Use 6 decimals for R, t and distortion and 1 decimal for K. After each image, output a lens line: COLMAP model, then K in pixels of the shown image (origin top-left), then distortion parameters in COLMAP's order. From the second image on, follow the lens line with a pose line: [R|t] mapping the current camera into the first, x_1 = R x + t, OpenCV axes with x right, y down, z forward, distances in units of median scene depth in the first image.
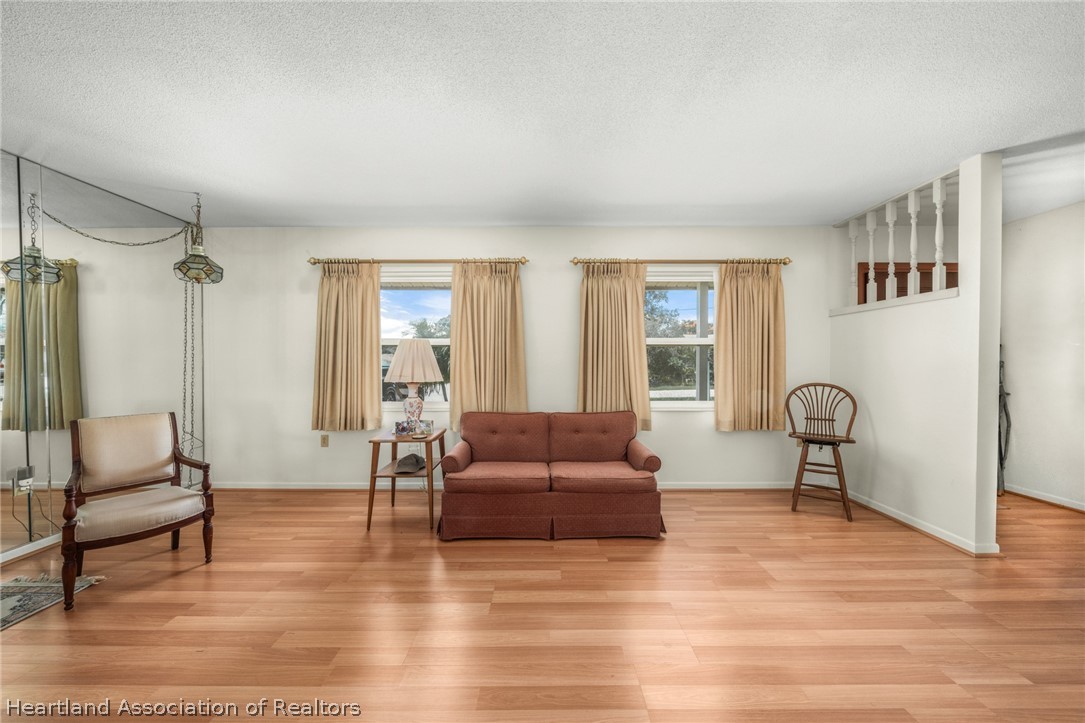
lens RADIAL K [[370.6, 0, 546.4], [0, 370.6, 362.3], [0, 0, 1]] dist [-0.005649, 0.000074]
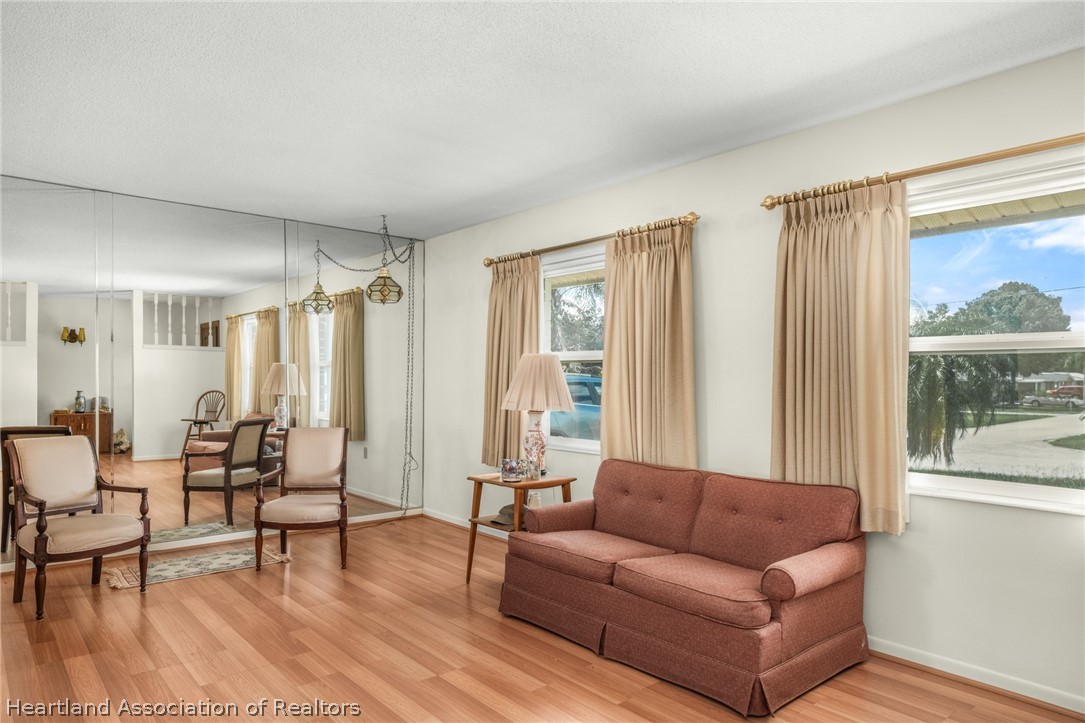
lens RADIAL K [[677.3, 0, 542.5], [0, 677.3, 379.9], [0, 0, 1]] dist [0.033451, 0.000213]
pose [[0.652539, 0.006638, -0.757726, 0.676070], [-0.003766, 0.999978, 0.005517, -0.017253], [0.757746, -0.000746, 0.652550, 0.096750]]
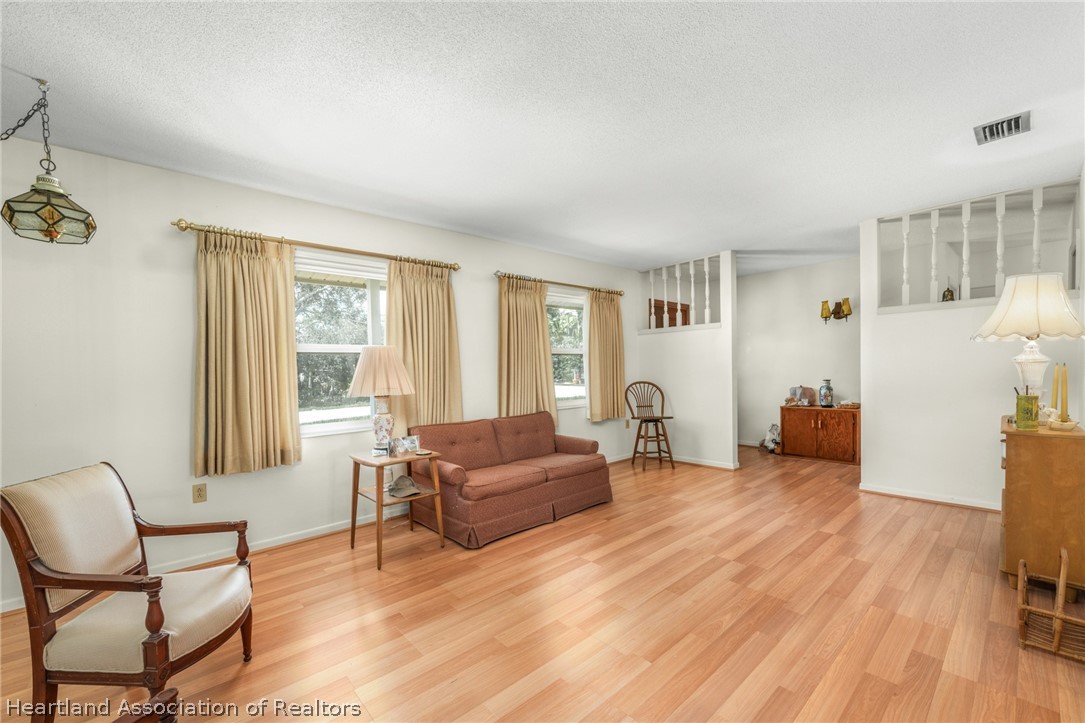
lens RADIAL K [[432.9, 0, 518.2], [0, 432.9, 374.6], [0, 0, 1]] dist [0.003106, 0.000029]
pose [[0.767075, -0.024516, 0.641089, -0.734399], [0.019532, 0.999699, 0.014860, -0.004553], [-0.641260, 0.001123, 0.767323, 0.019179]]
